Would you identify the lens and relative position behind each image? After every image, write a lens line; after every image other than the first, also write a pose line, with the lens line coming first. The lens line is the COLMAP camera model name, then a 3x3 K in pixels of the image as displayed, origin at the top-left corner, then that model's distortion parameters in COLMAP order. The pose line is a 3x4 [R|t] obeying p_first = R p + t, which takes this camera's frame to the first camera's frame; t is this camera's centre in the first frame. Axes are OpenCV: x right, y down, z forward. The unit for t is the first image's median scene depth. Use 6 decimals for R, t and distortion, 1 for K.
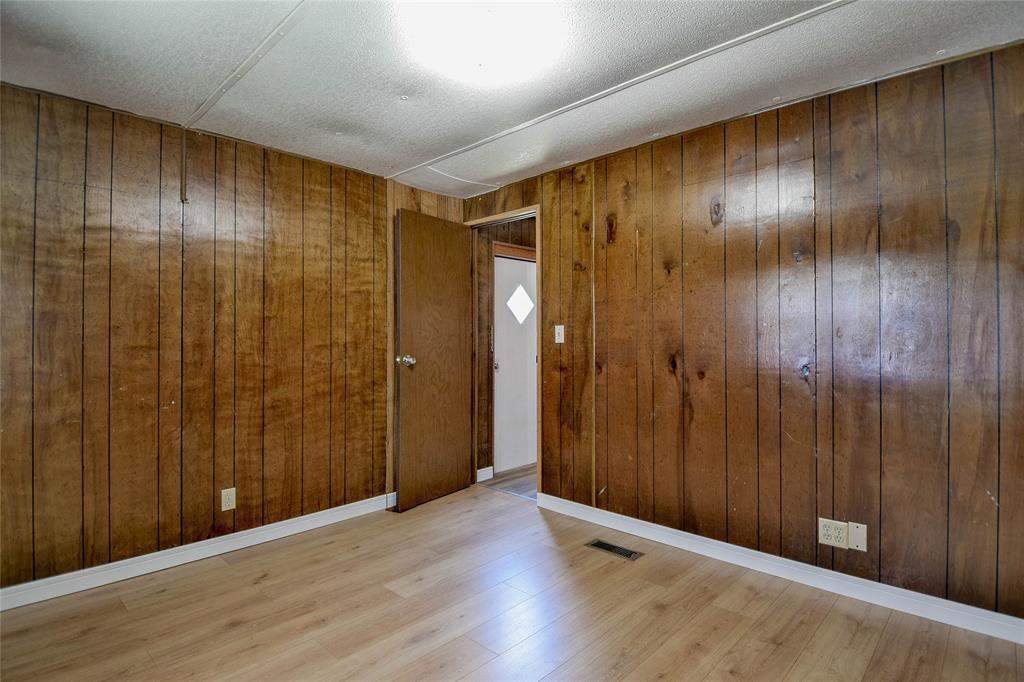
lens RADIAL K [[518.8, 0, 507.5], [0, 518.8, 333.4], [0, 0, 1]] dist [0.020409, -0.031470]
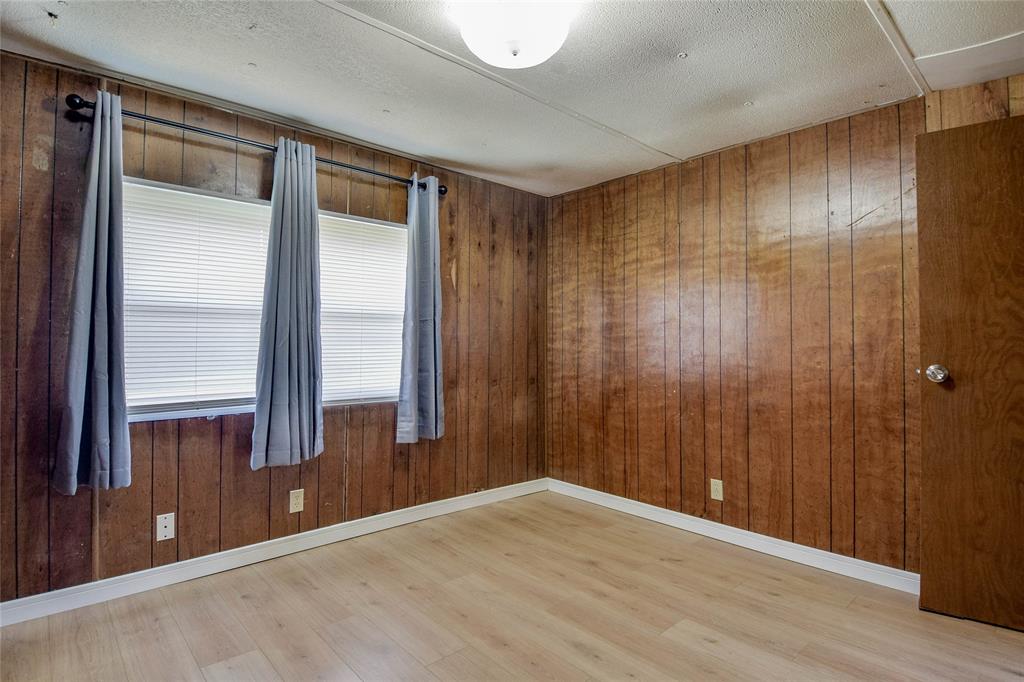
lens RADIAL K [[518.8, 0, 507.5], [0, 518.8, 333.4], [0, 0, 1]] dist [0.020409, -0.031470]
pose [[-0.064275, -0.014522, -0.997827, 0.562048], [0.008471, 0.999850, -0.015098, 0.010977], [0.997896, -0.009423, -0.064143, 0.644980]]
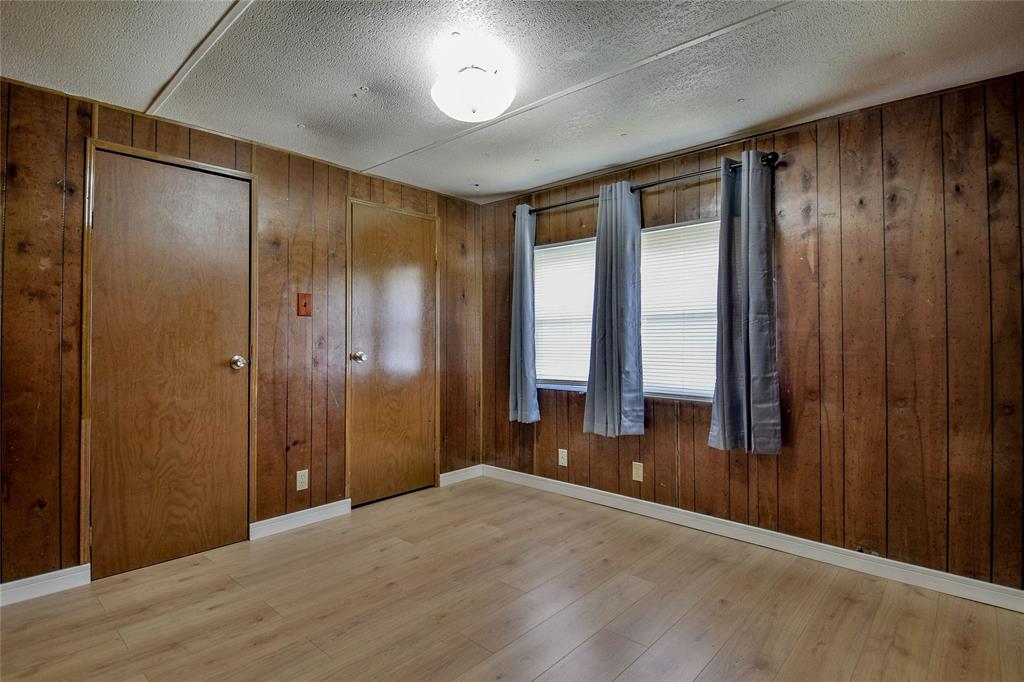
lens RADIAL K [[518.8, 0, 507.5], [0, 518.8, 333.4], [0, 0, 1]] dist [0.020409, -0.031470]
pose [[-0.999638, 0.002038, -0.026813, -0.060708], [0.002747, 0.999647, -0.026430, 0.021566], [0.026749, -0.026494, -0.999291, 1.369124]]
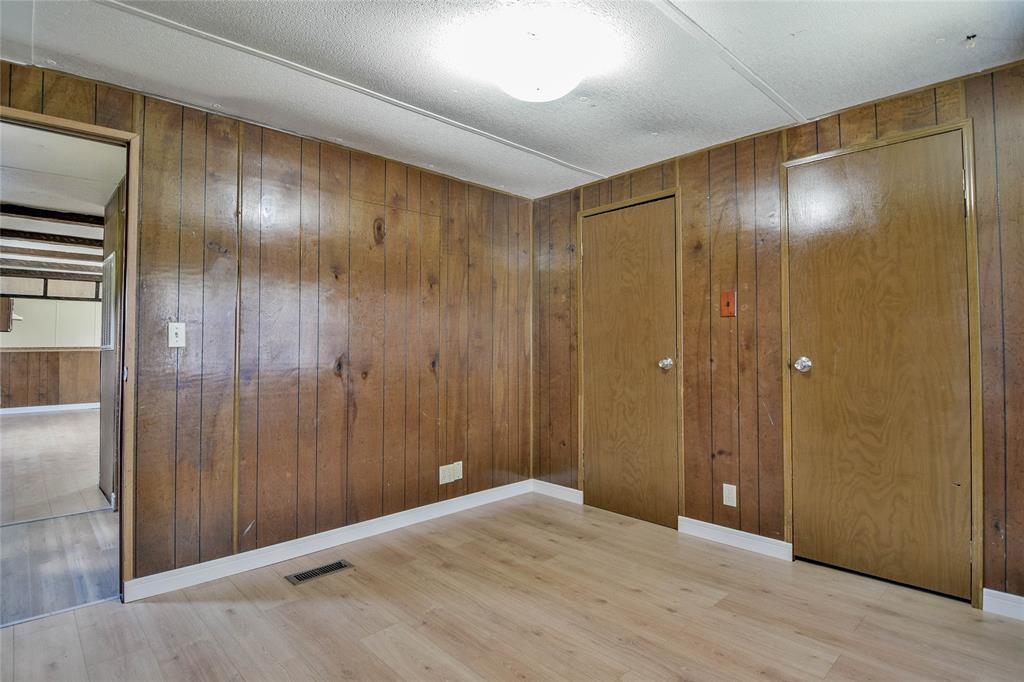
lens RADIAL K [[518.8, 0, 507.5], [0, 518.8, 333.4], [0, 0, 1]] dist [0.020409, -0.031470]
pose [[0.046482, 0.025266, 0.998600, -0.702025], [-0.009006, 0.999650, -0.024873, 0.015820], [-0.998879, -0.007838, 0.046693, 0.627638]]
